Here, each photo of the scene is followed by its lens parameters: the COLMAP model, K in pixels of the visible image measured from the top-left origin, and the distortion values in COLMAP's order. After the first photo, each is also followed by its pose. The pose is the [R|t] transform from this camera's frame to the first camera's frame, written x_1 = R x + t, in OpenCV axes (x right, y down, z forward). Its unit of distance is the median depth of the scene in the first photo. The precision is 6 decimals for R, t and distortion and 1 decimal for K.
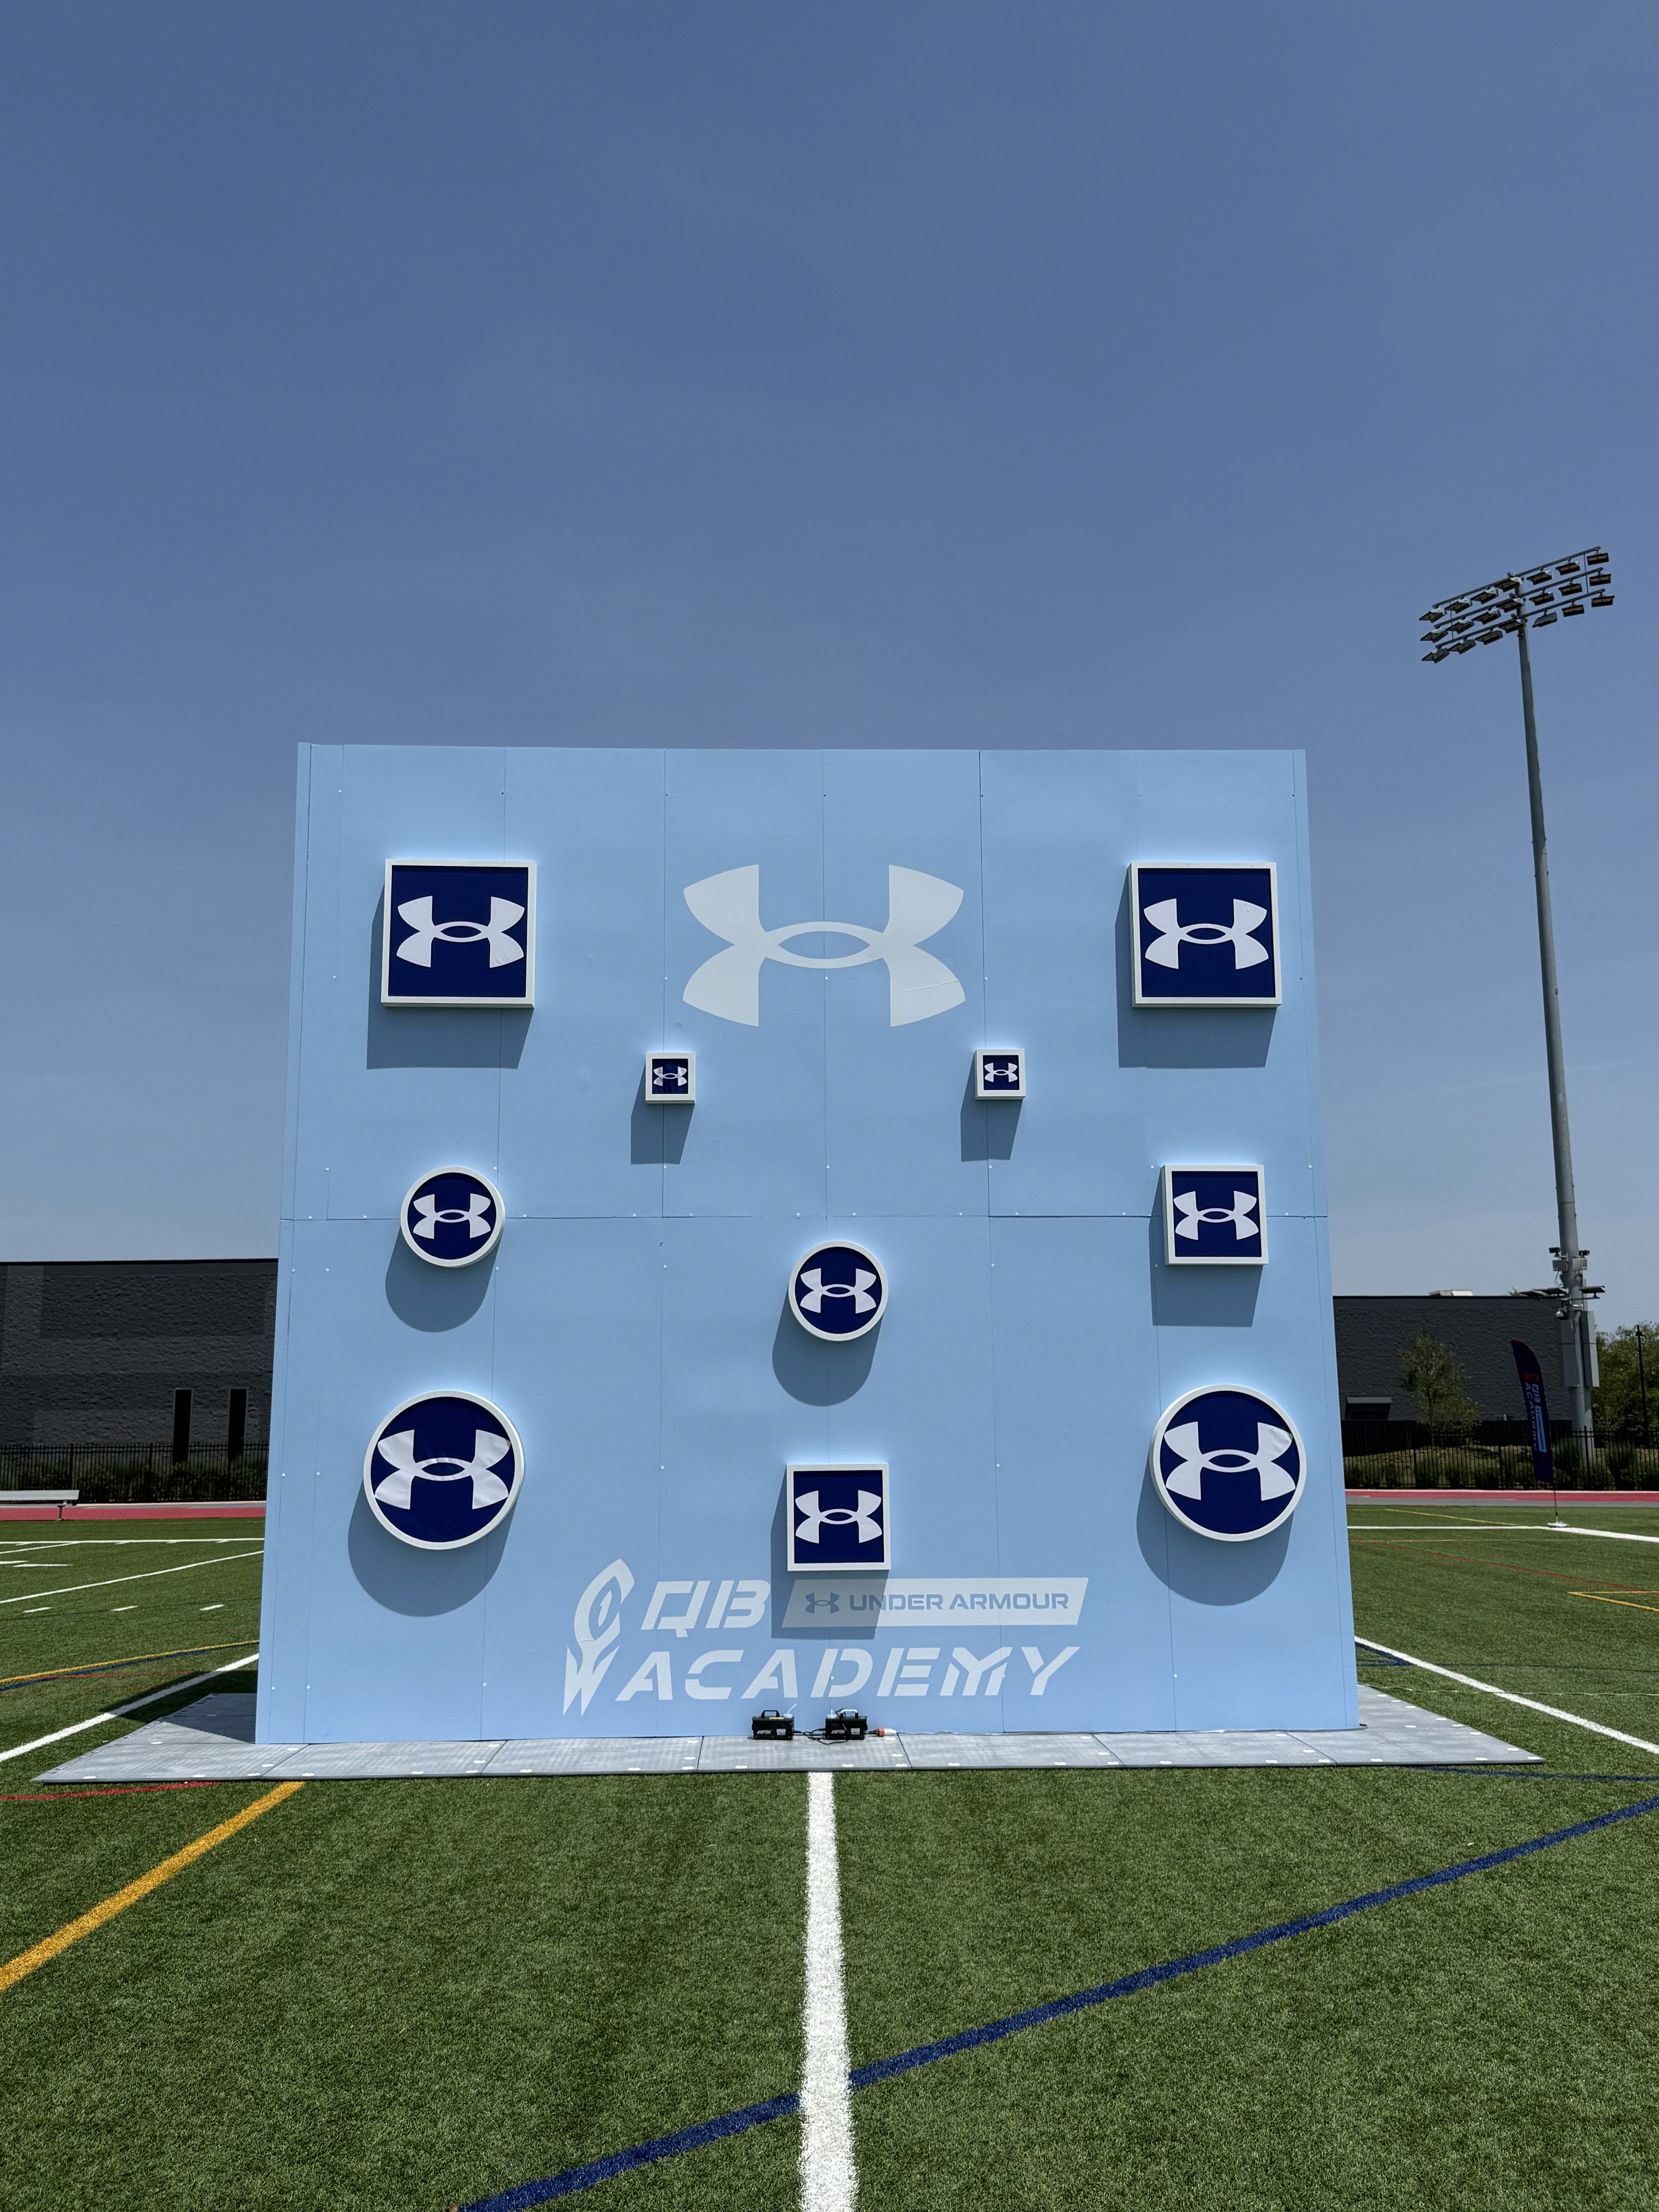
lens RADIAL K [[1905.0, 0, 829.5], [0, 1905.0, 1106.0], [0, 0, 1]] dist [0.141146, 0.000897]
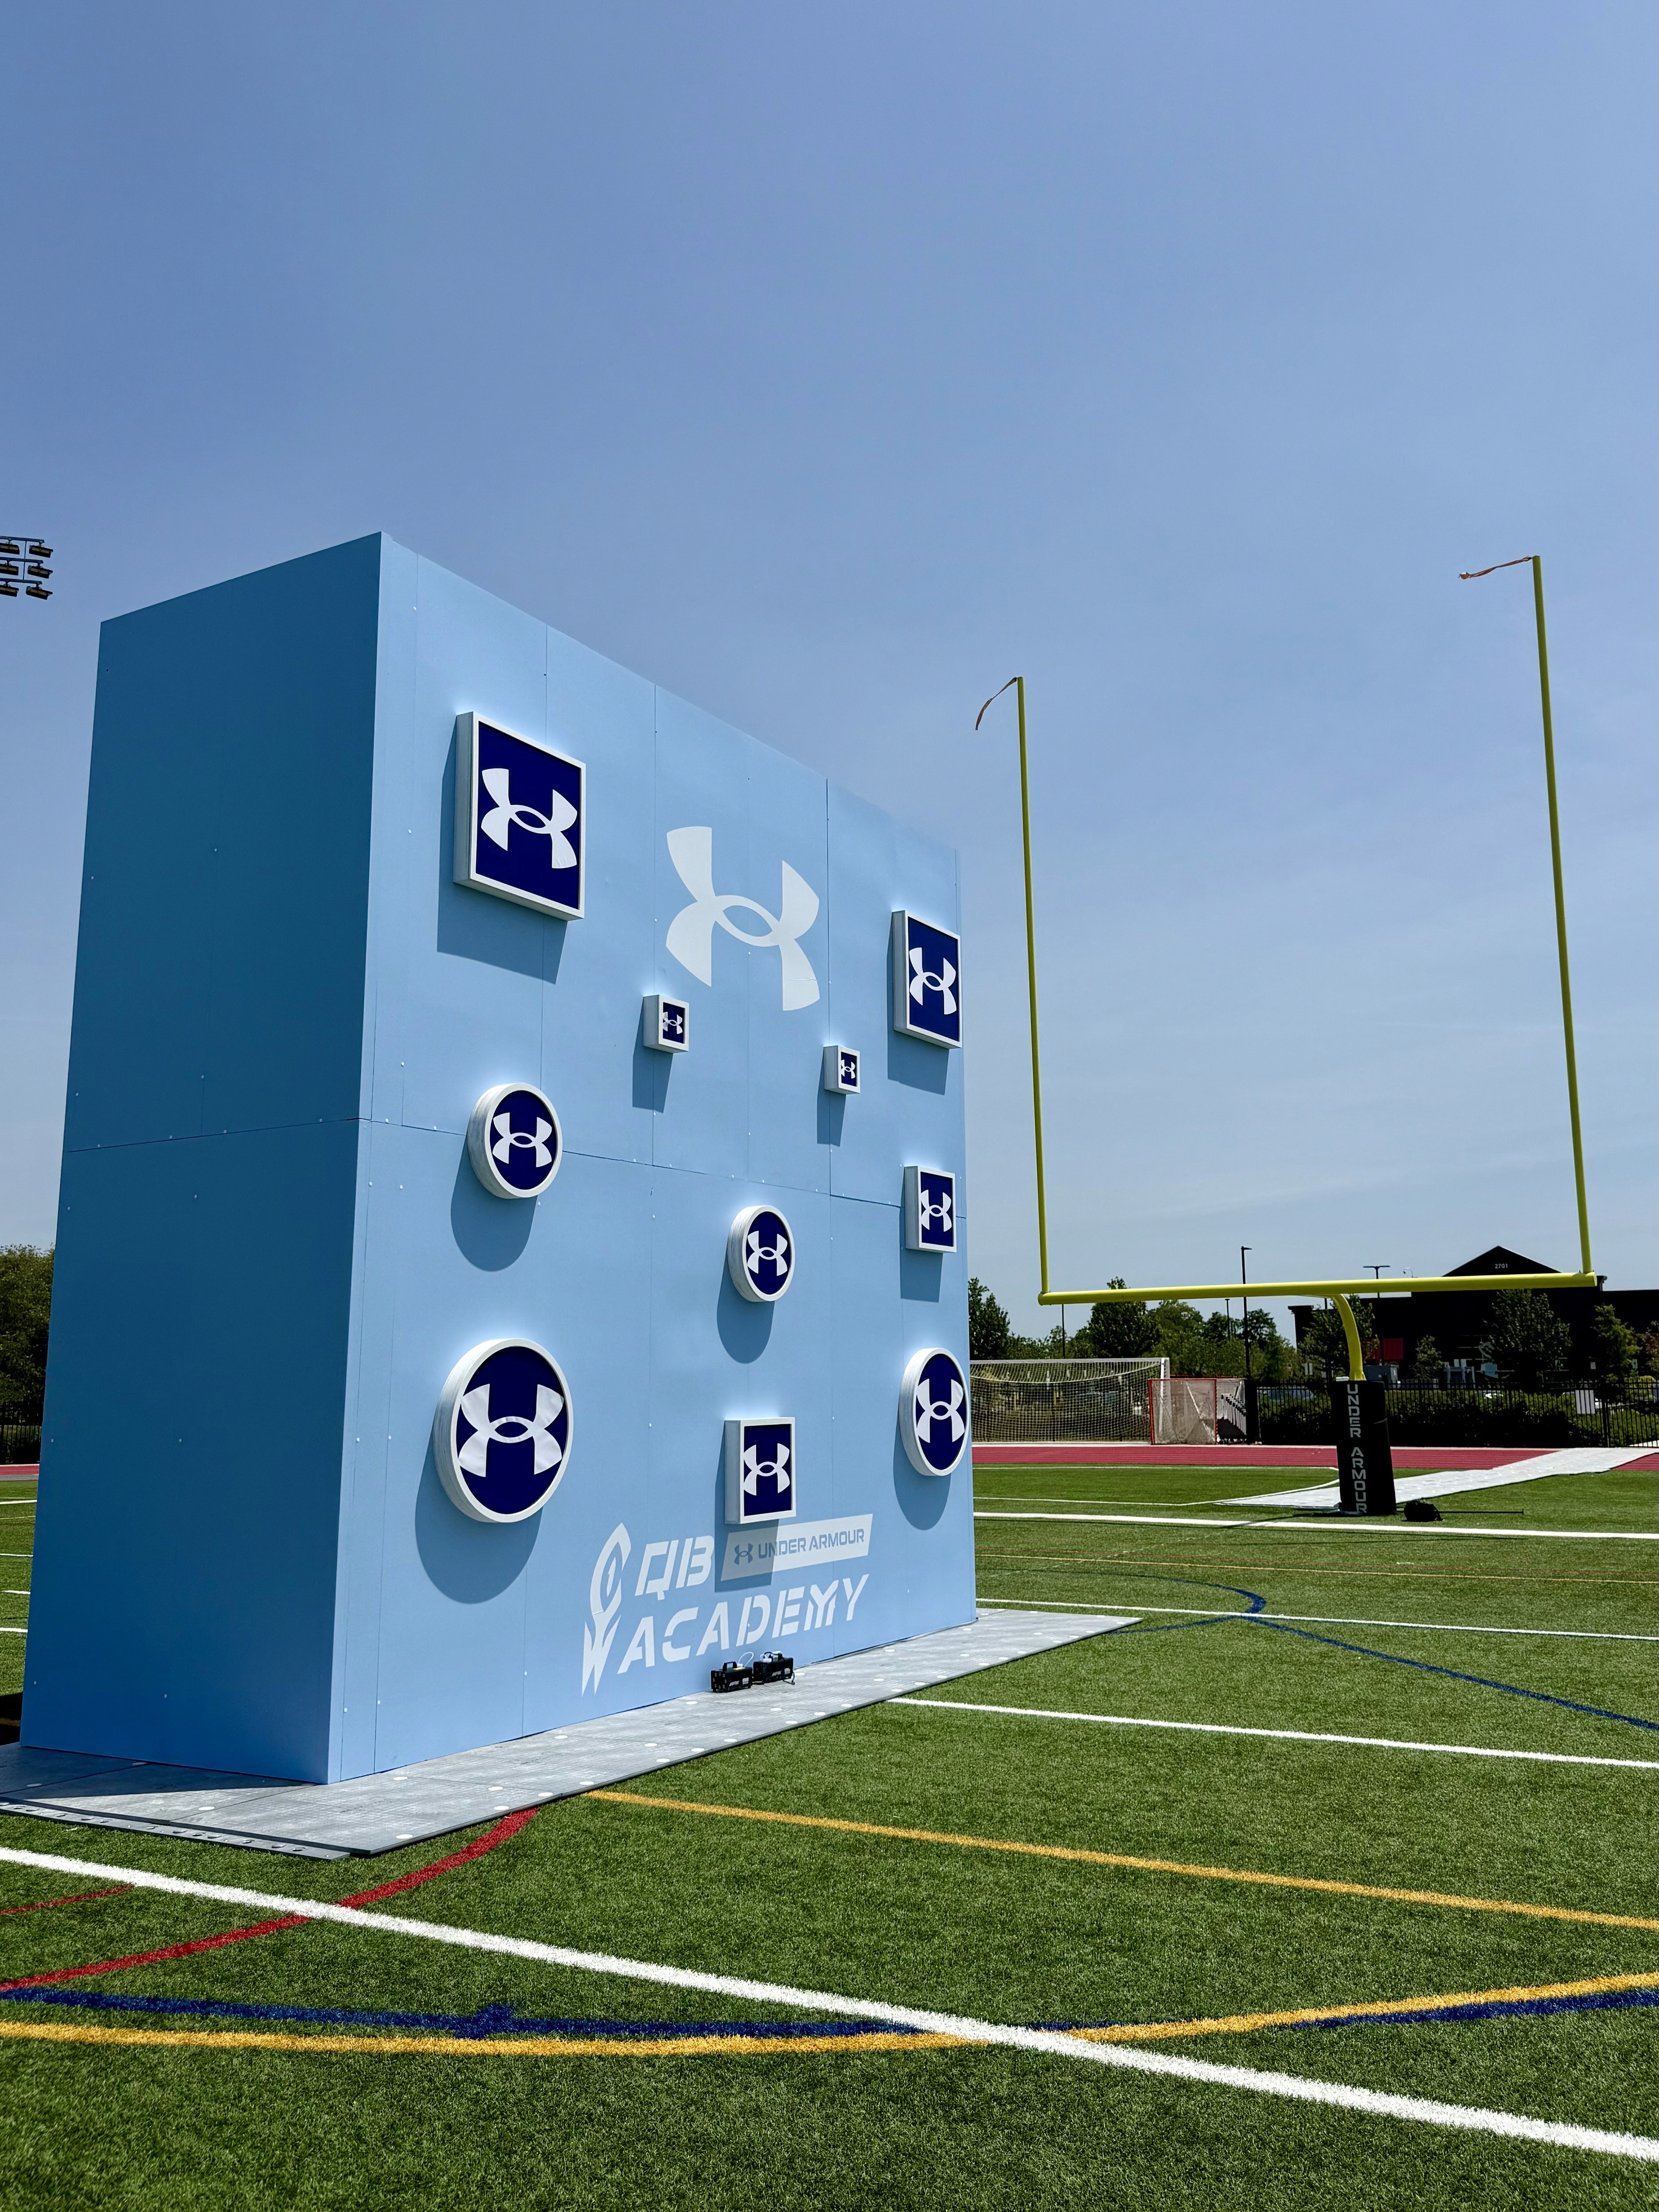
lens RADIAL K [[1751.7, 0, 839.2], [0, 1751.7, 1074.0], [0, 0, 1]] dist [0.123081, -0.003567]
pose [[0.553137, 0.147689, 0.819895, -0.790754], [-0.134987, 0.987044, -0.086730, 0.078789], [-0.822081, -0.062702, 0.565907, 0.433269]]
